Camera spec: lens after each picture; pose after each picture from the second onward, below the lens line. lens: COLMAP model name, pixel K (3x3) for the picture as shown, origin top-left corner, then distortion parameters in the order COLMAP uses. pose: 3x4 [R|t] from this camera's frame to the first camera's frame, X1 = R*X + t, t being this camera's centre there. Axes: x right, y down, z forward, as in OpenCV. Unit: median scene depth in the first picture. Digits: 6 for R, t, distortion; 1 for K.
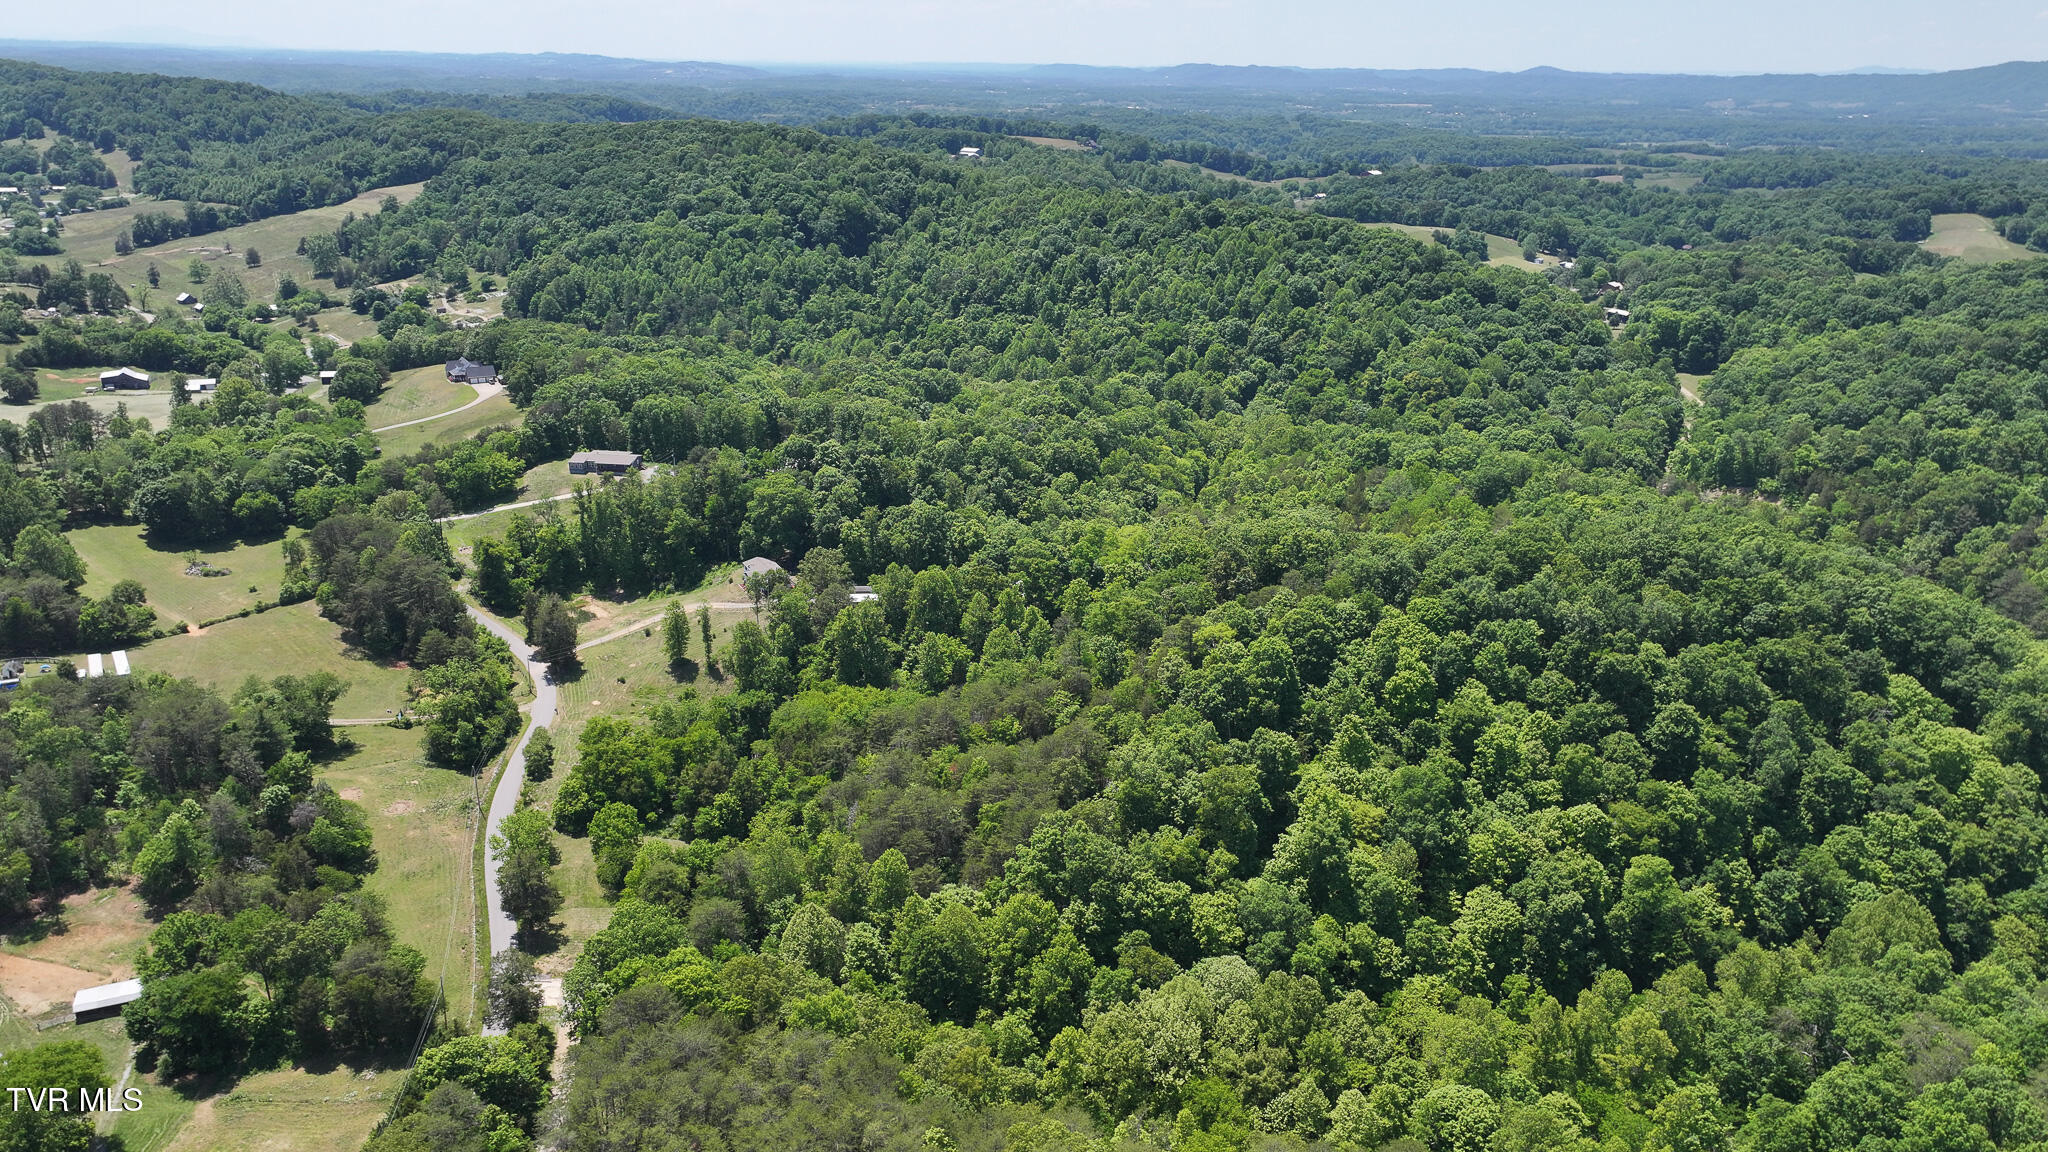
lens RADIAL K [[1447.2, 0, 1024.2], [0, 1447.2, 575.2], [0, 0, 1]] dist [0.011154, 0.003434]
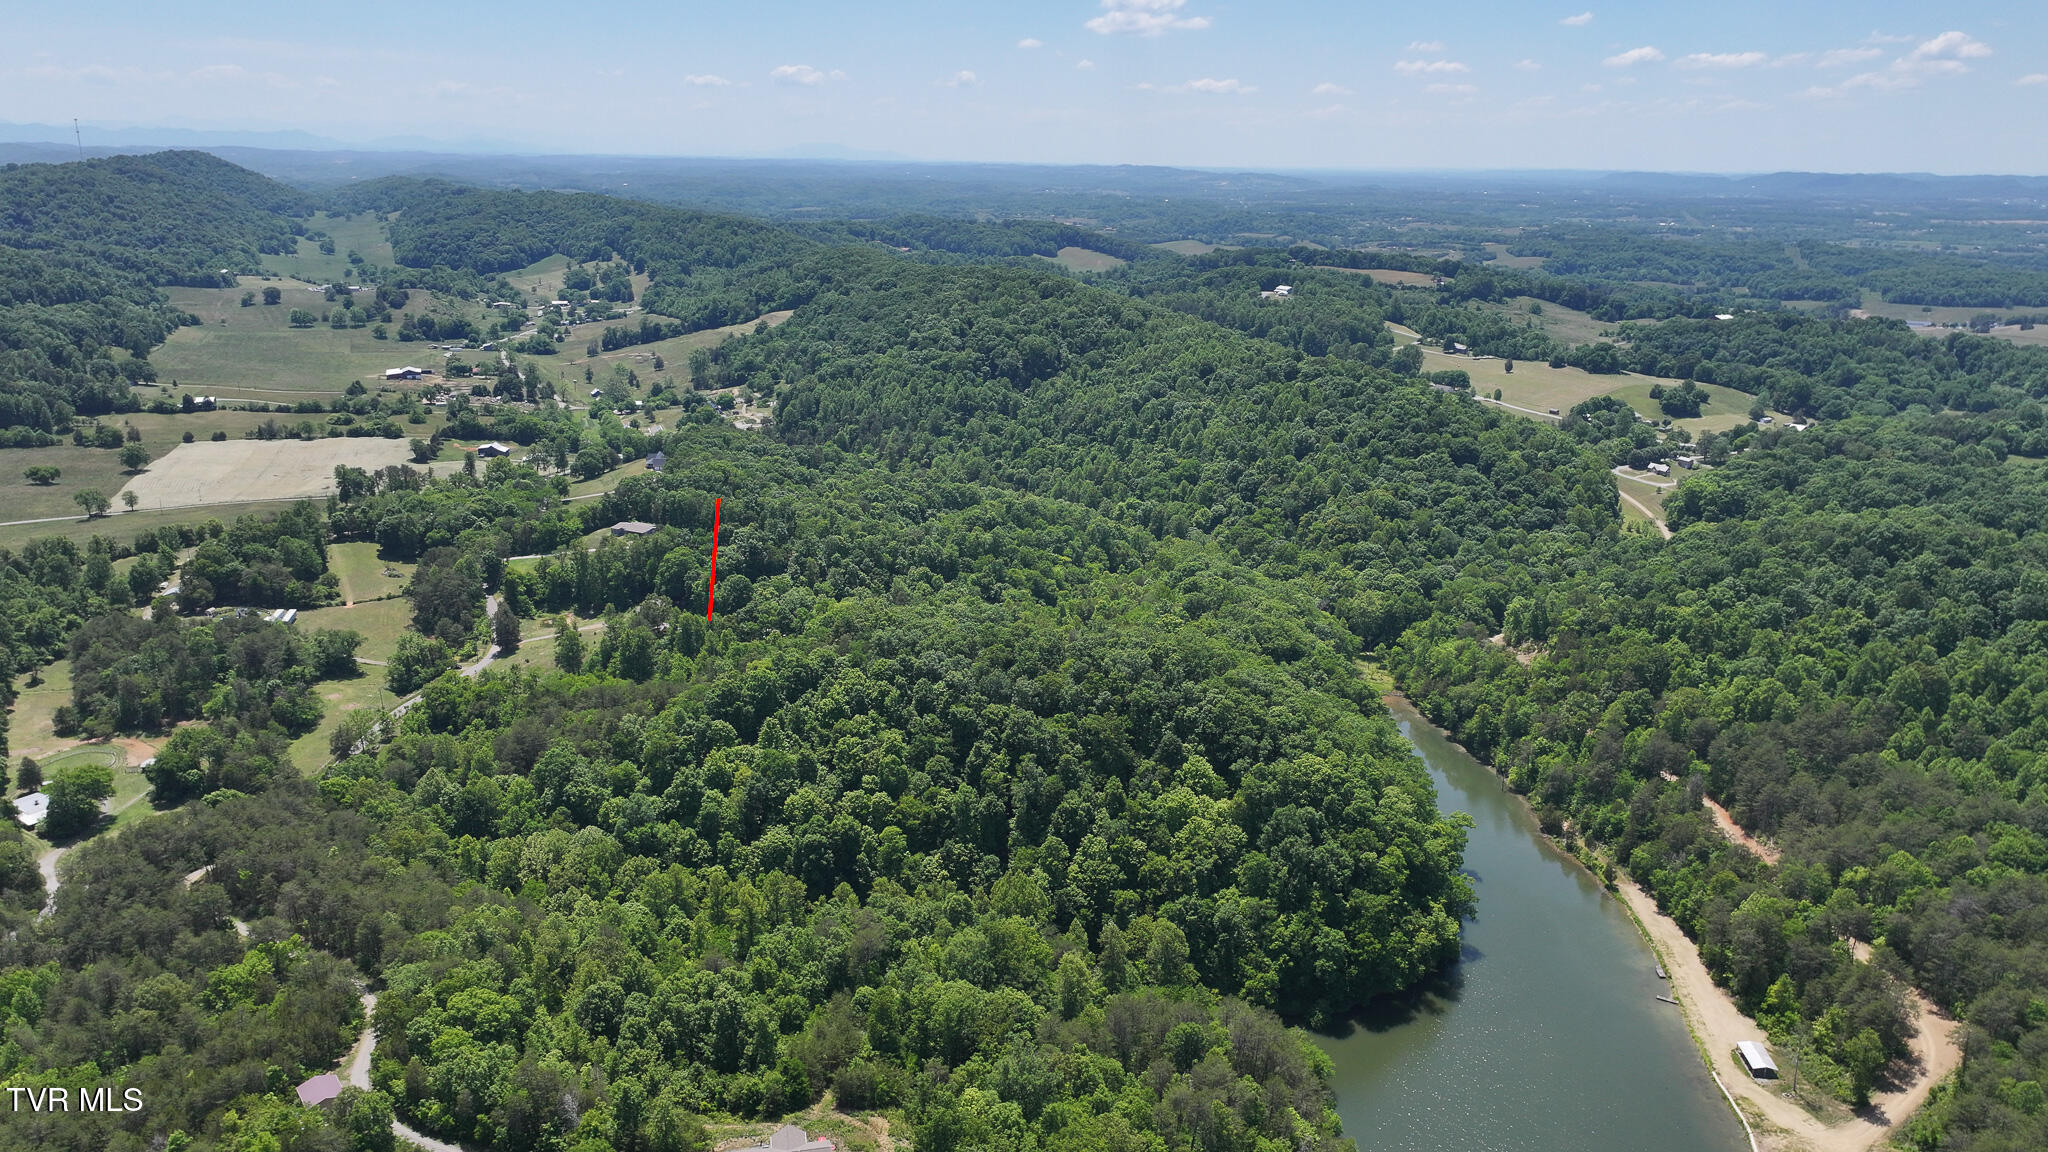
lens RADIAL K [[1447.2, 0, 1023.8], [0, 1447.2, 574.5], [0, 0, 1]] dist [0.011154, 0.003434]
pose [[0.927825, 0.097506, -0.360045, 0.341482], [-0.121119, 0.991682, -0.043558, -0.008551], [0.352803, 0.084022, 0.931917, -0.138607]]
